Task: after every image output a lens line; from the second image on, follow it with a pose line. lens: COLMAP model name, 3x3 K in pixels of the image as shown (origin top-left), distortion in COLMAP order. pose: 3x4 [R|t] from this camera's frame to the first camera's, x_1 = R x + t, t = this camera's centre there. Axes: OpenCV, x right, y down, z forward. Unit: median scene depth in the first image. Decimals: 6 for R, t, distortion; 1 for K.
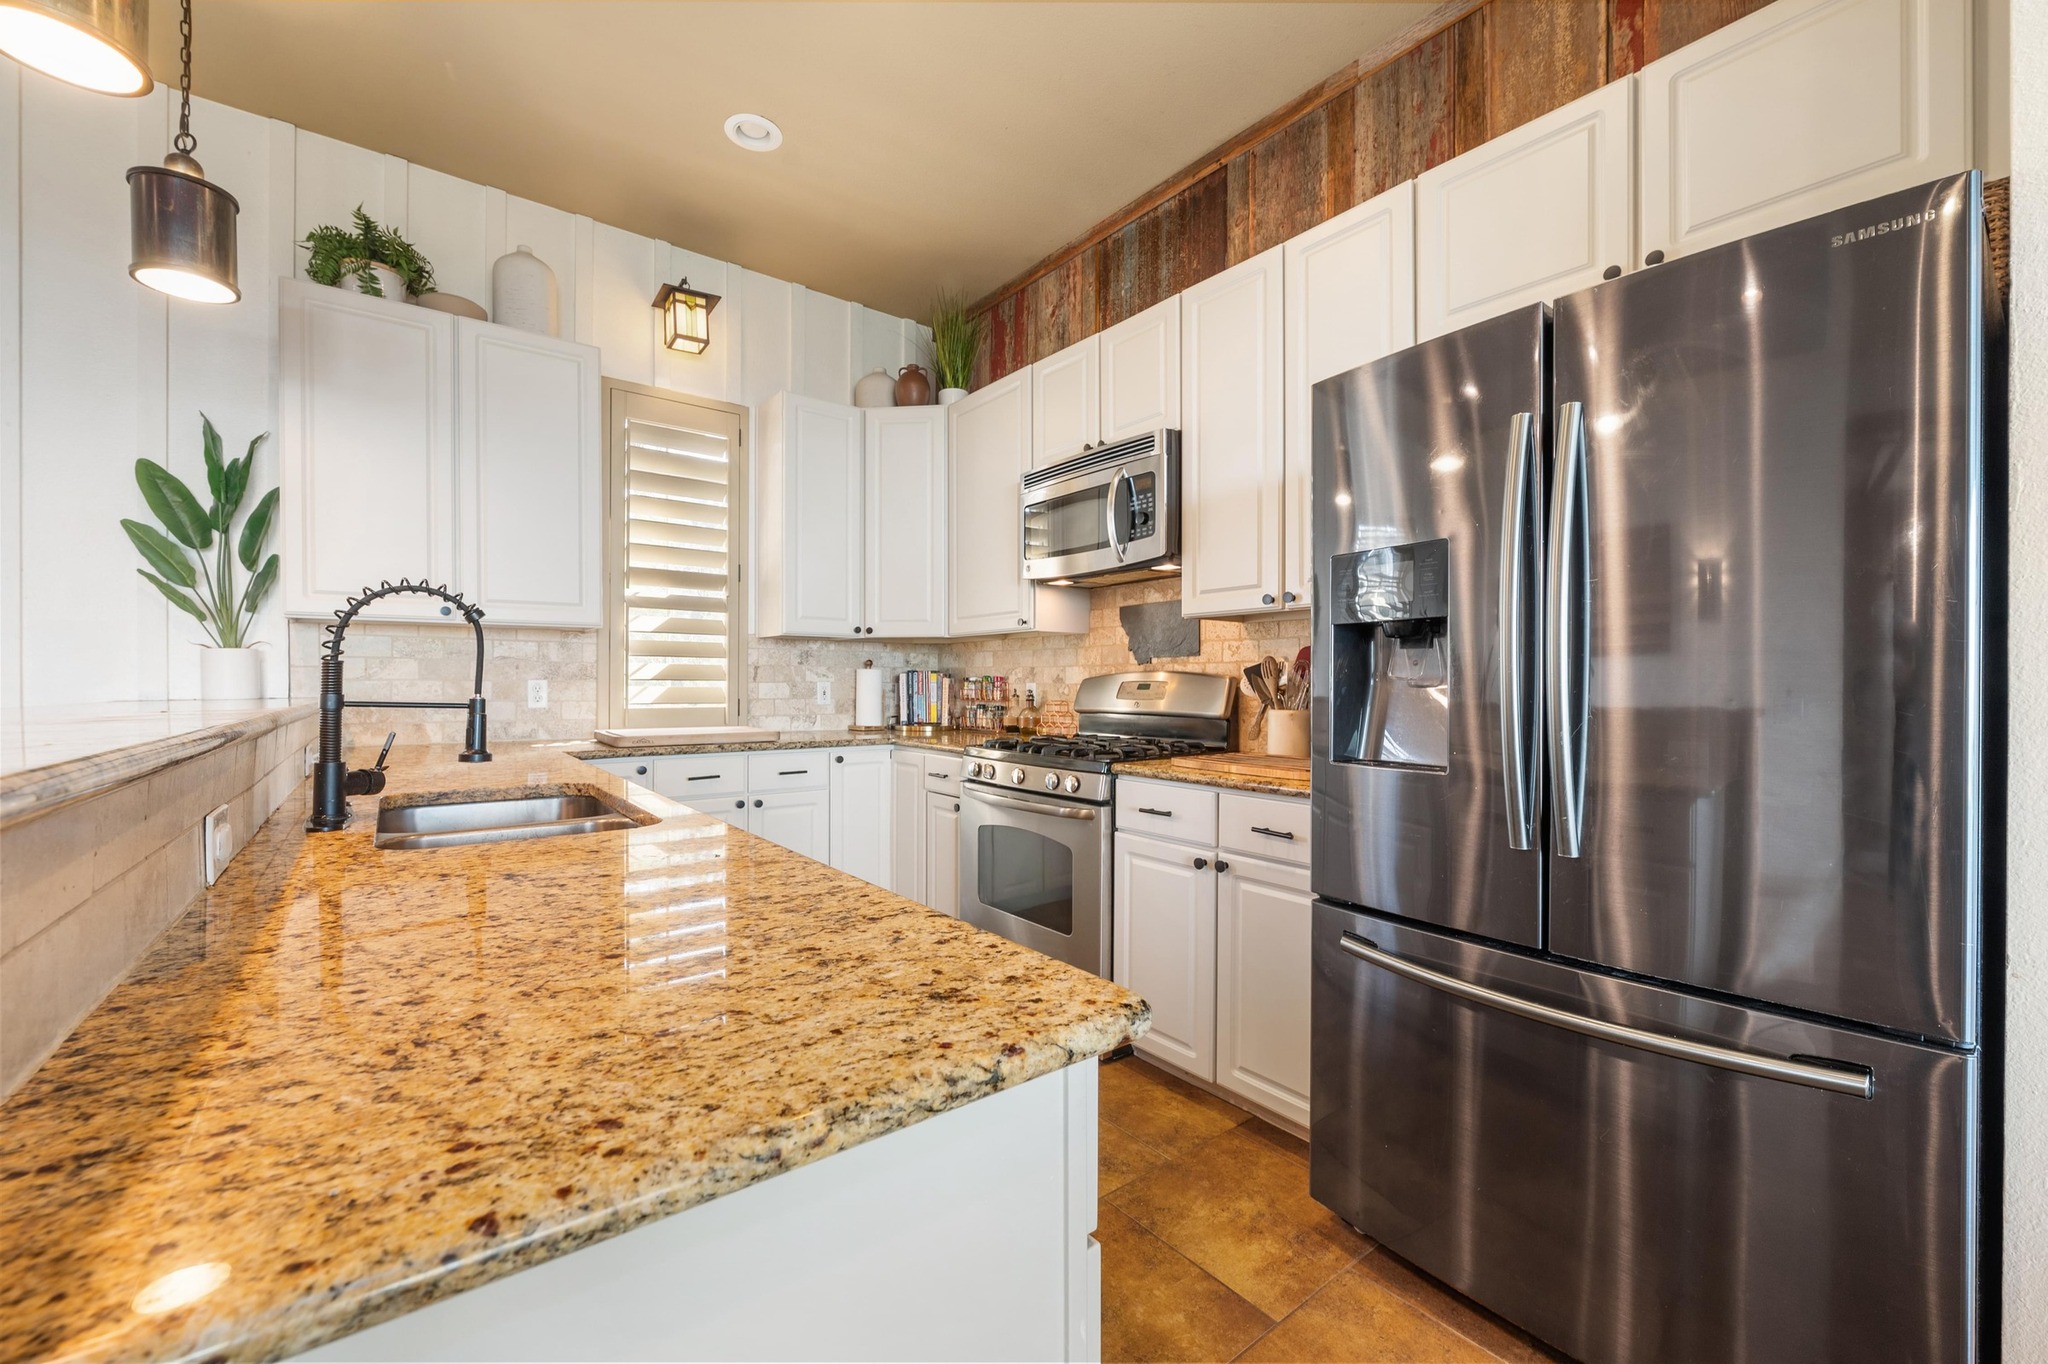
lens RADIAL K [[808.0, 0, 1020.7], [0, 808.0, 684.6], [0, 0, 1]] dist [-0.003045, -0.000112]
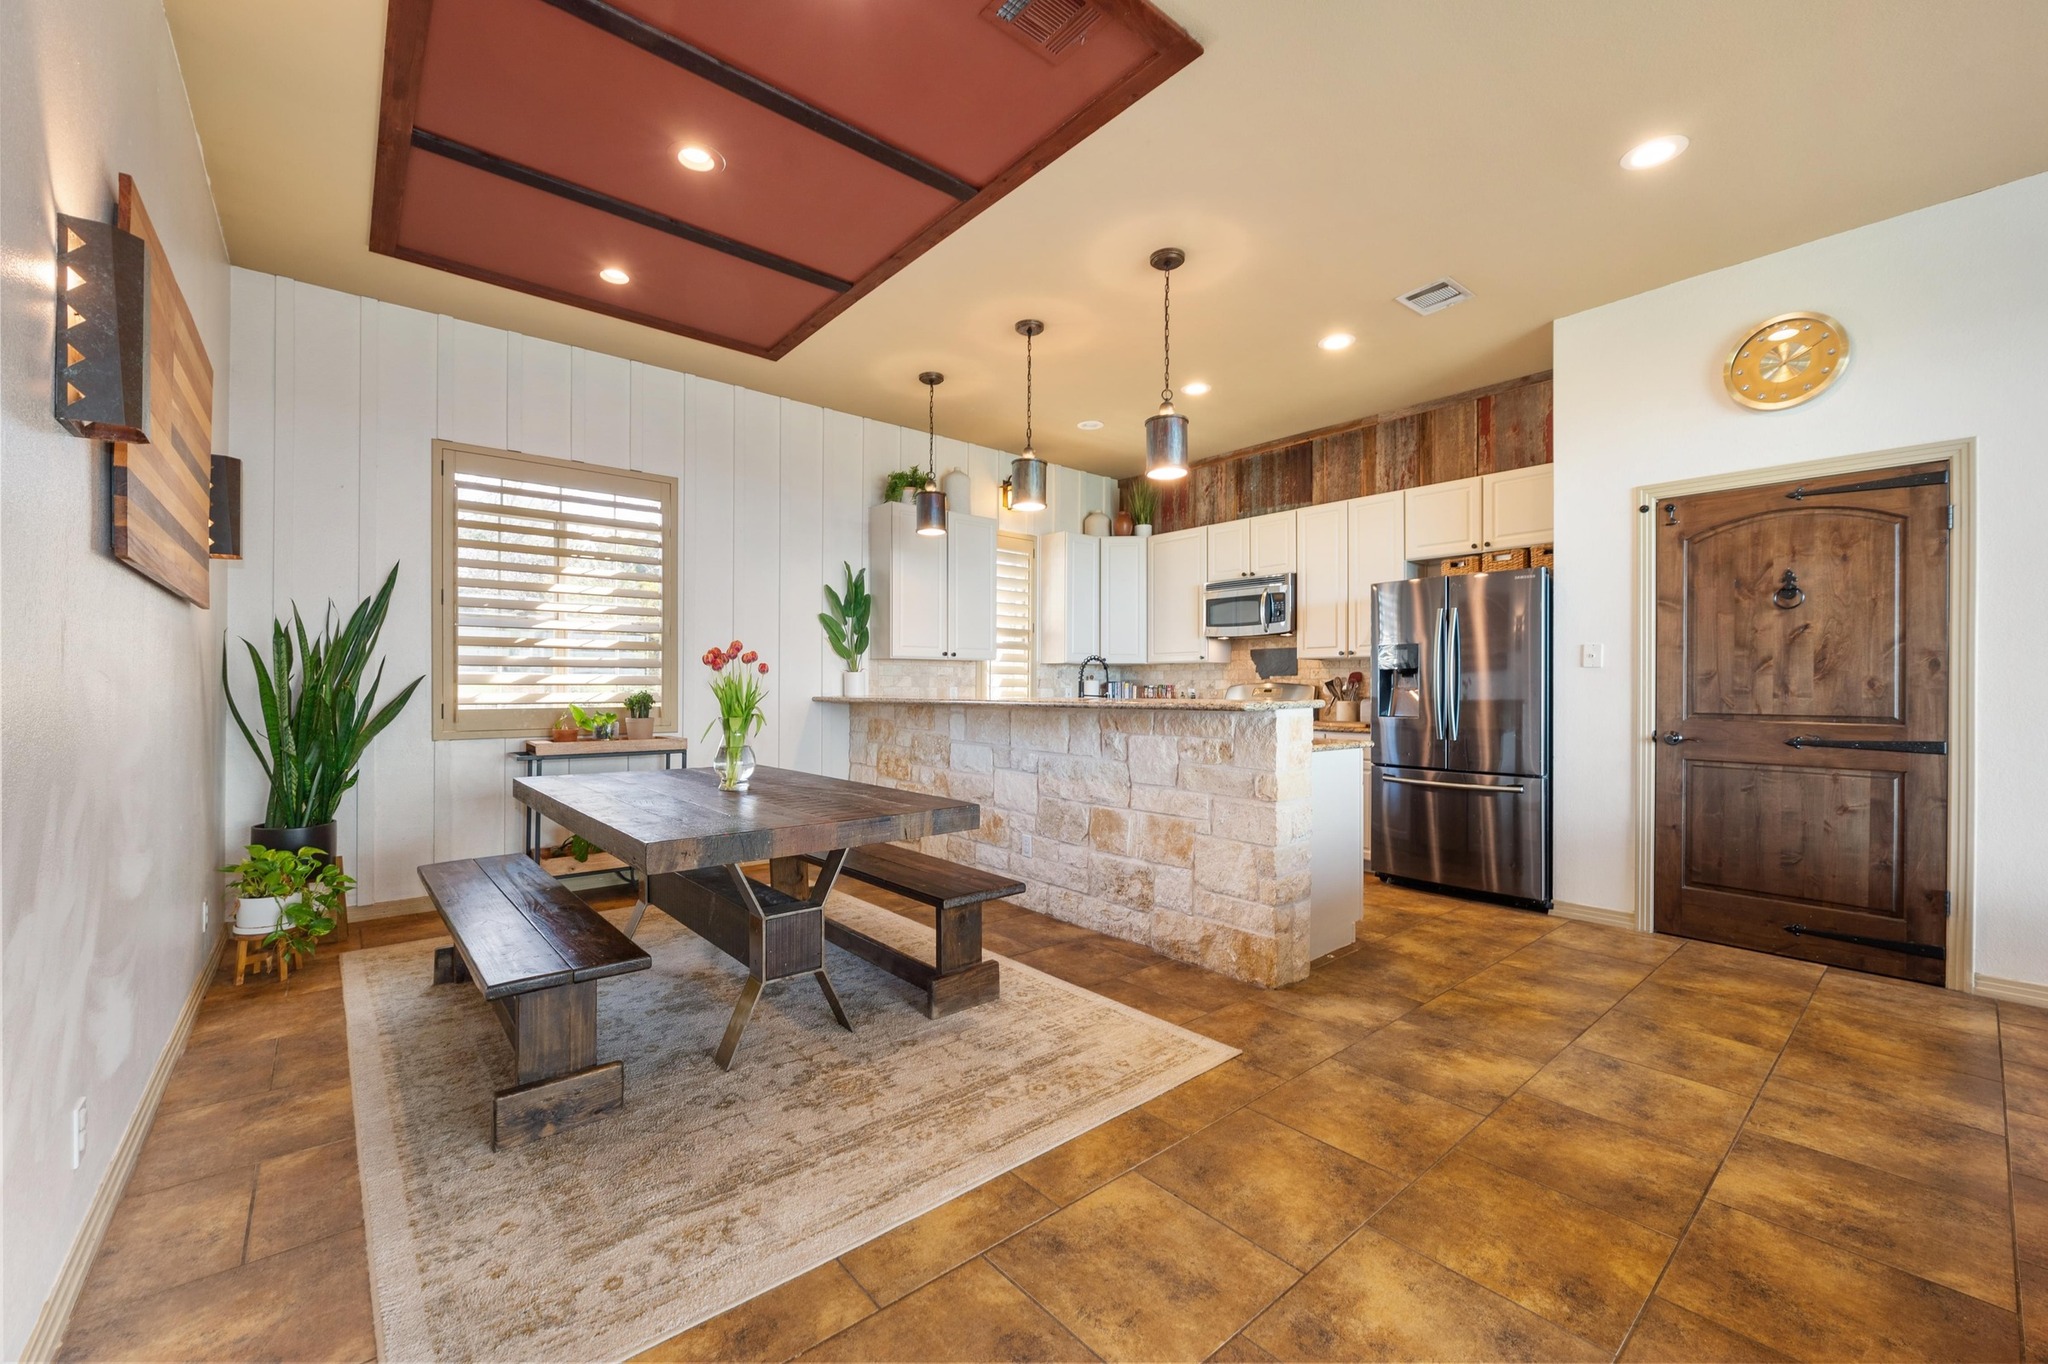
lens RADIAL K [[812.4, 0, 1022.1], [0, 812.4, 688.3], [0, 0, 1]] dist [-0.003751, -0.000098]
pose [[0.999170, 0.001770, 0.040694, -0.542160], [-0.001714, 0.999998, -0.001409, -0.000068], [-0.040696, 0.001338, 0.999171, -0.999120]]
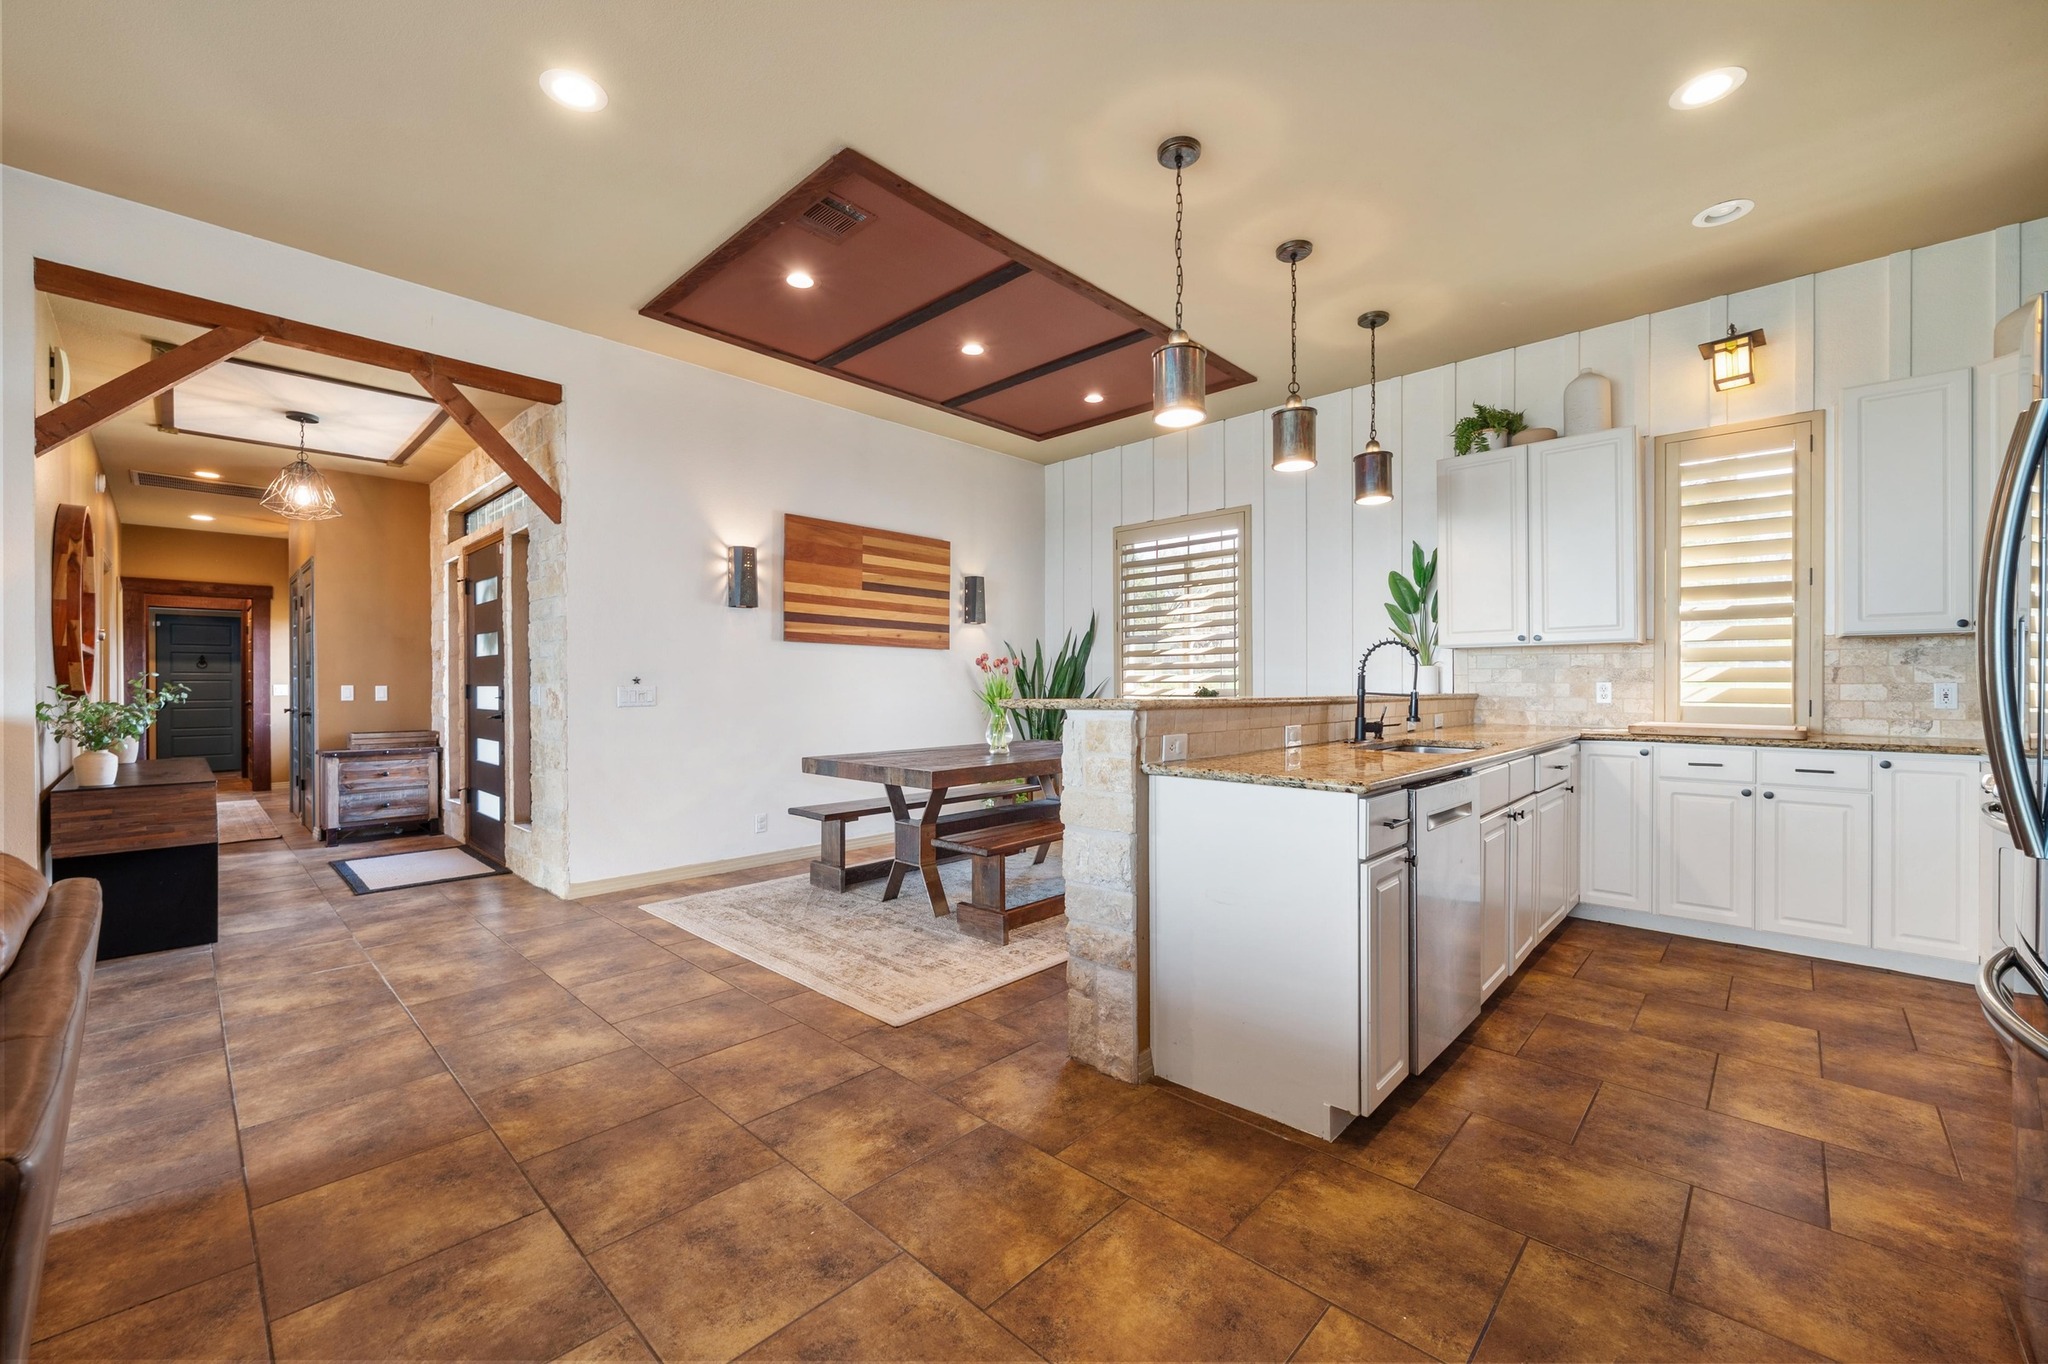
lens RADIAL K [[812.4, 0, 1022.1], [0, 812.4, 688.3], [0, 0, 1]] dist [-0.003751, -0.000098]
pose [[0.146365, 0.004400, -0.989221, 0.623730], [-0.000912, 0.999990, 0.004313, -0.000702], [0.989230, 0.000271, 0.146368, -0.159894]]
